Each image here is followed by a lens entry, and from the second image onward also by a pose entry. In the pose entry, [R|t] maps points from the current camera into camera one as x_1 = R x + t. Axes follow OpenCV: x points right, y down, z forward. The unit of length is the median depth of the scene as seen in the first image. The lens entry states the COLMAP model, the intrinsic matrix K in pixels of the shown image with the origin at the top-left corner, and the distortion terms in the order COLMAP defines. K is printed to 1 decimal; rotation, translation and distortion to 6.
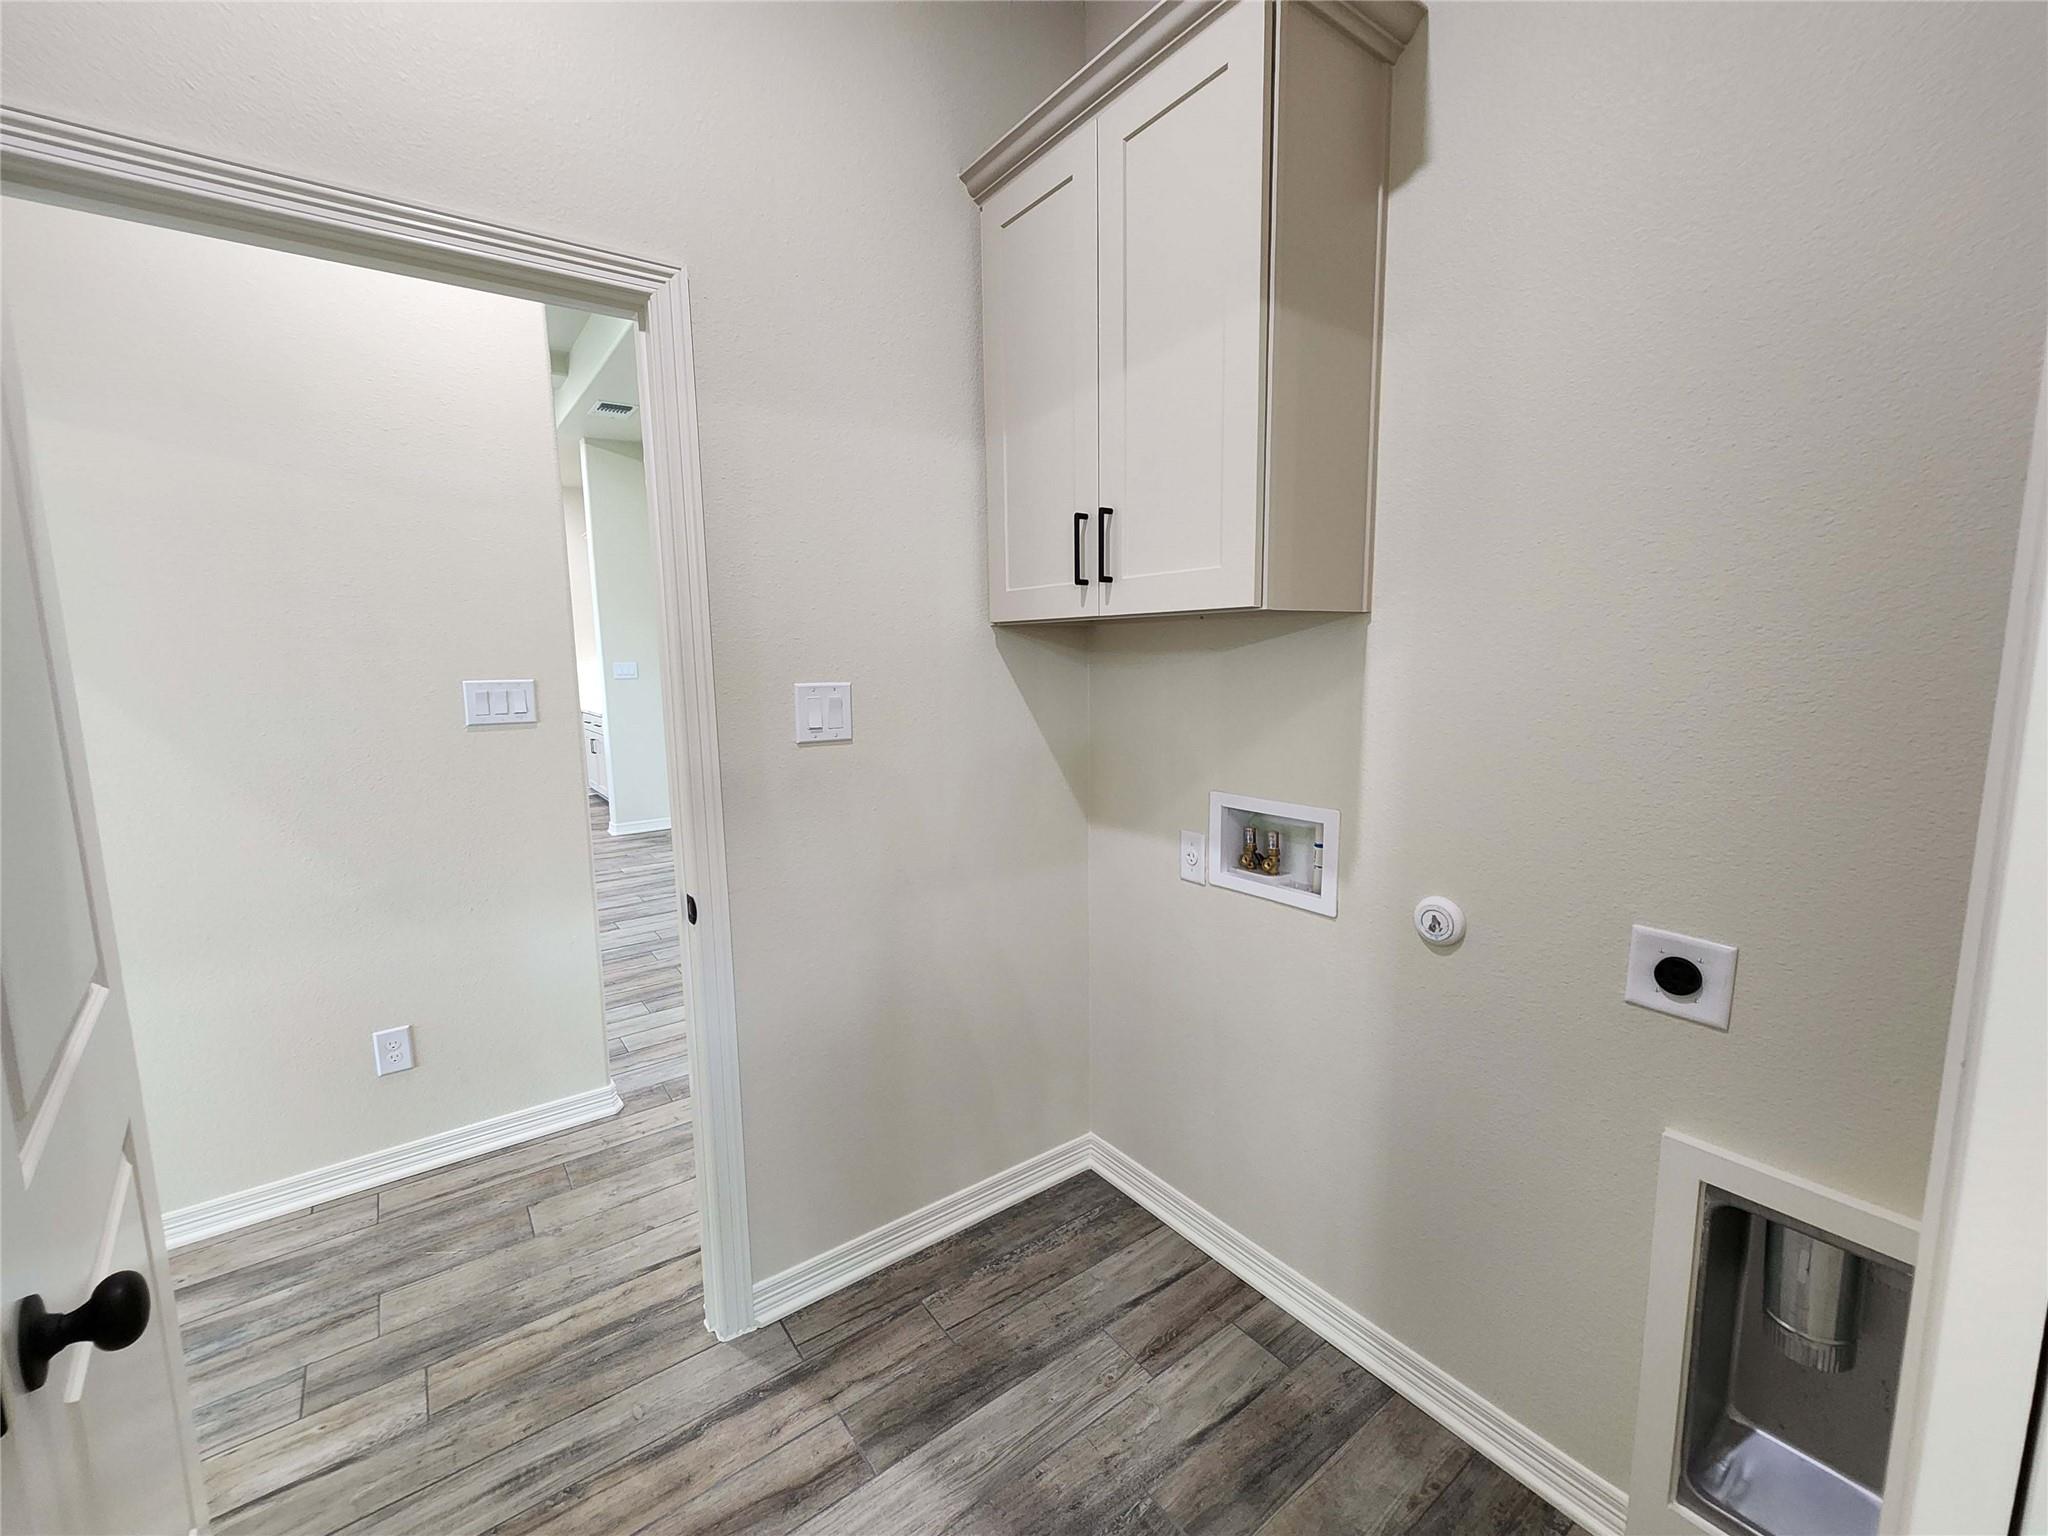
lens RADIAL K [[837.3, 0, 1009.3], [0, 837.3, 762.2], [0, 0, 1]] dist [0.001581, 0.000438]
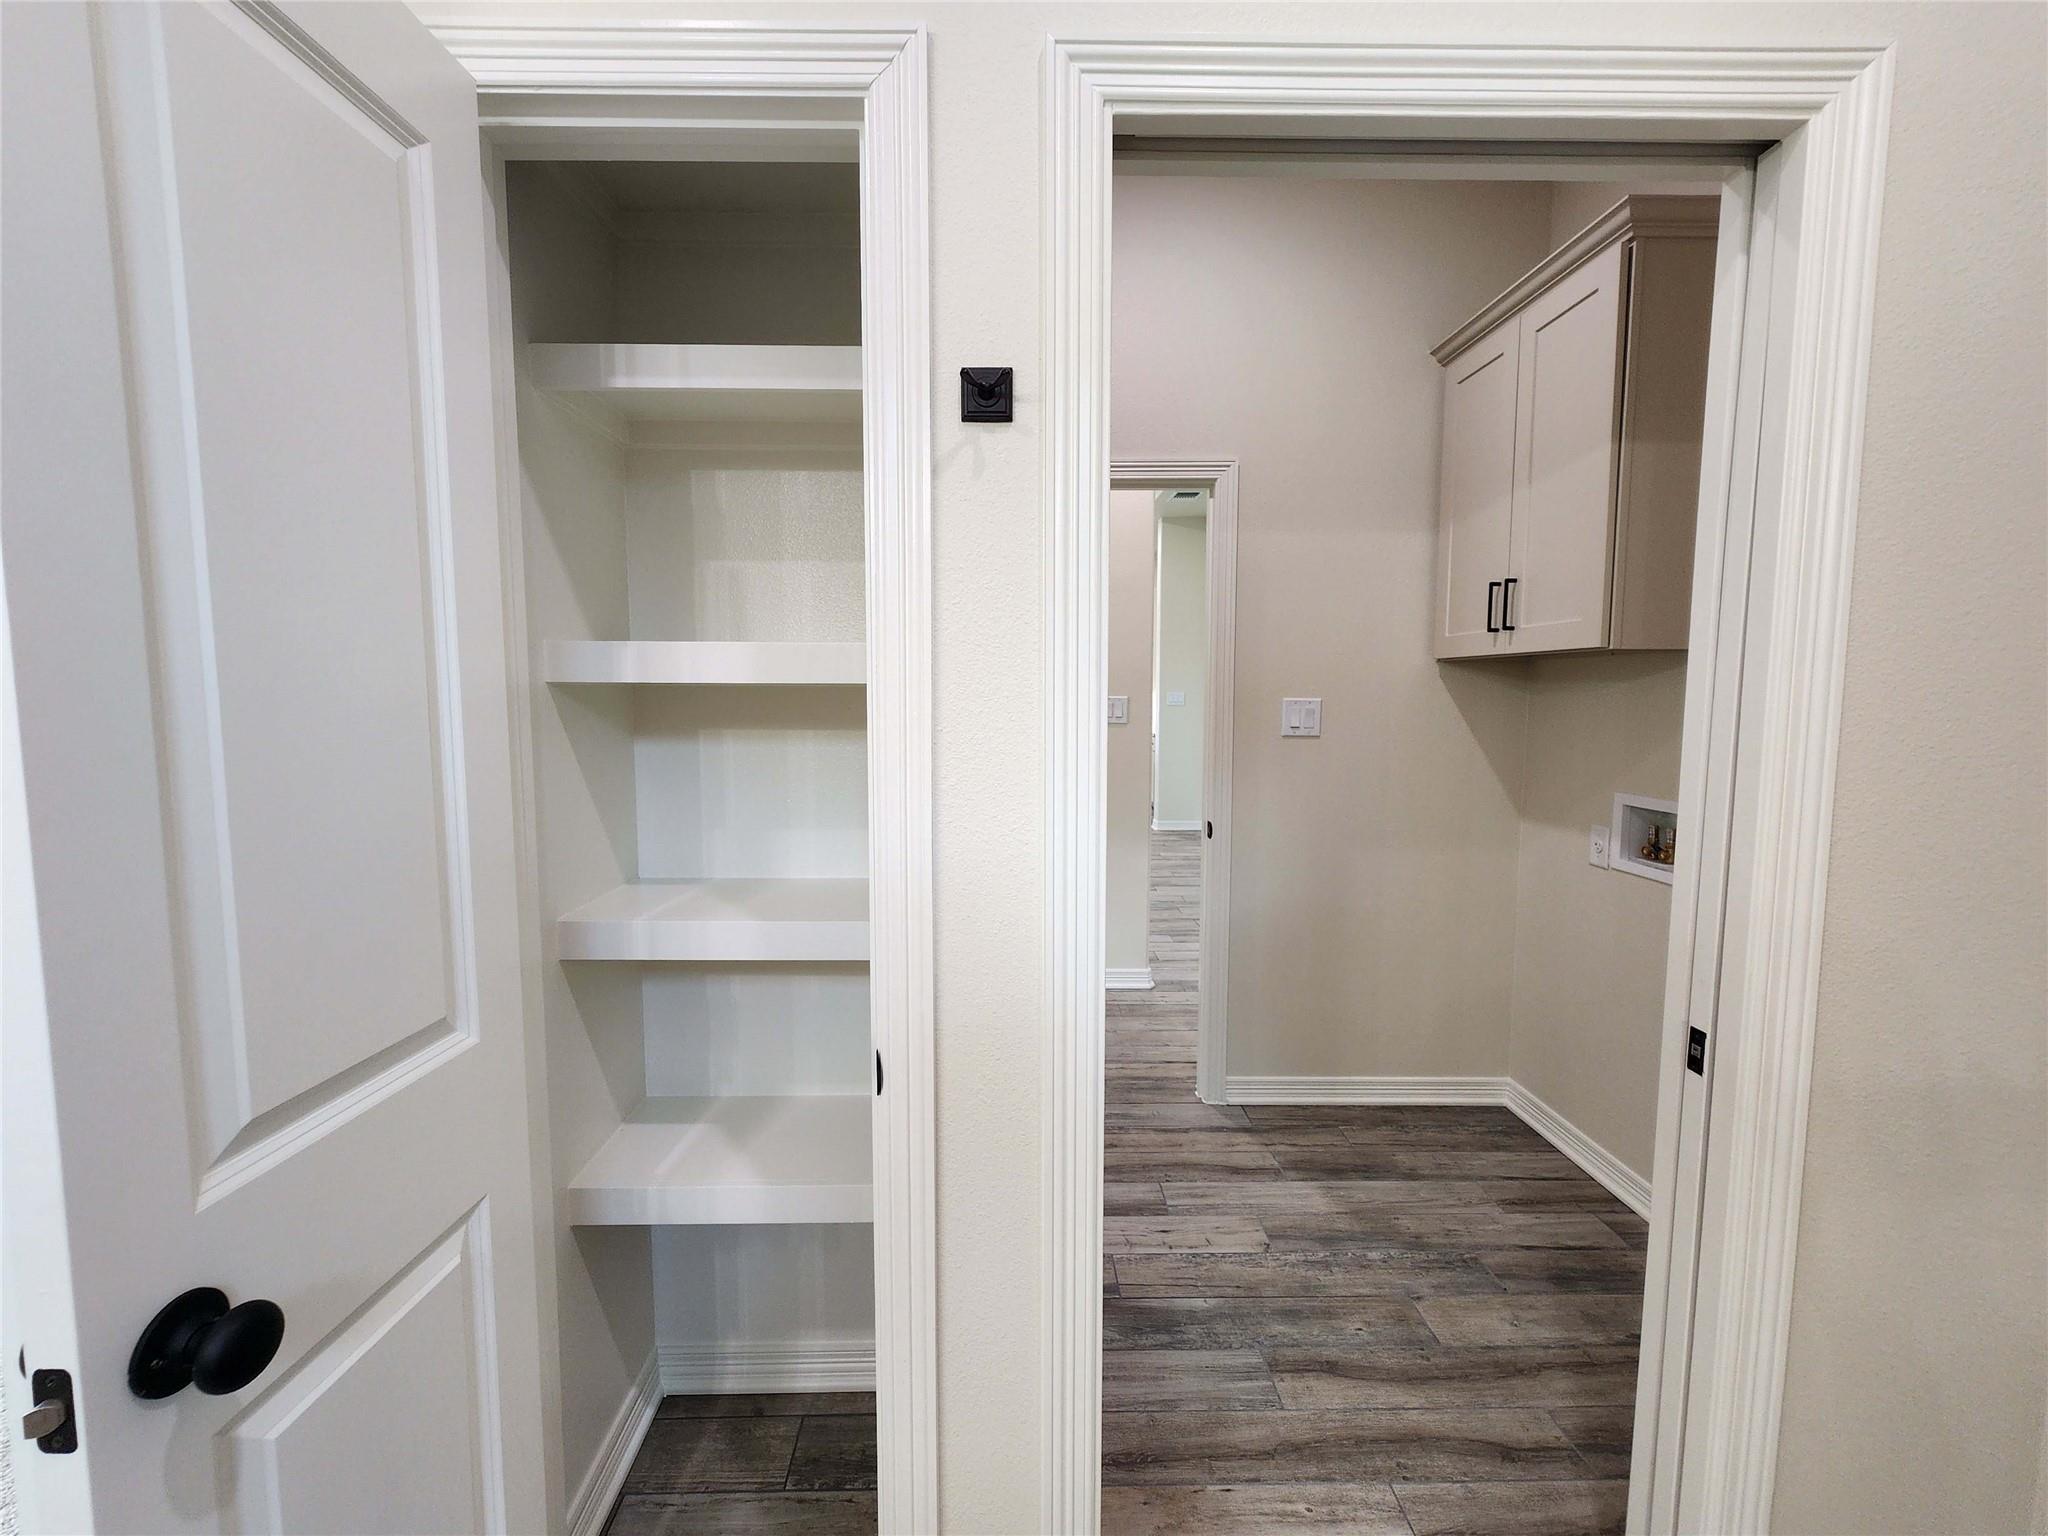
lens RADIAL K [[837.3, 0, 1009.3], [0, 837.3, 762.2], [0, 0, 1]] dist [0.001581, 0.000438]
pose [[0.814859, 0.063897, -0.576127, 0.229032], [-0.088899, 0.995923, -0.015280, 0.092069], [0.572802, 0.063668, 0.817217, -0.555905]]
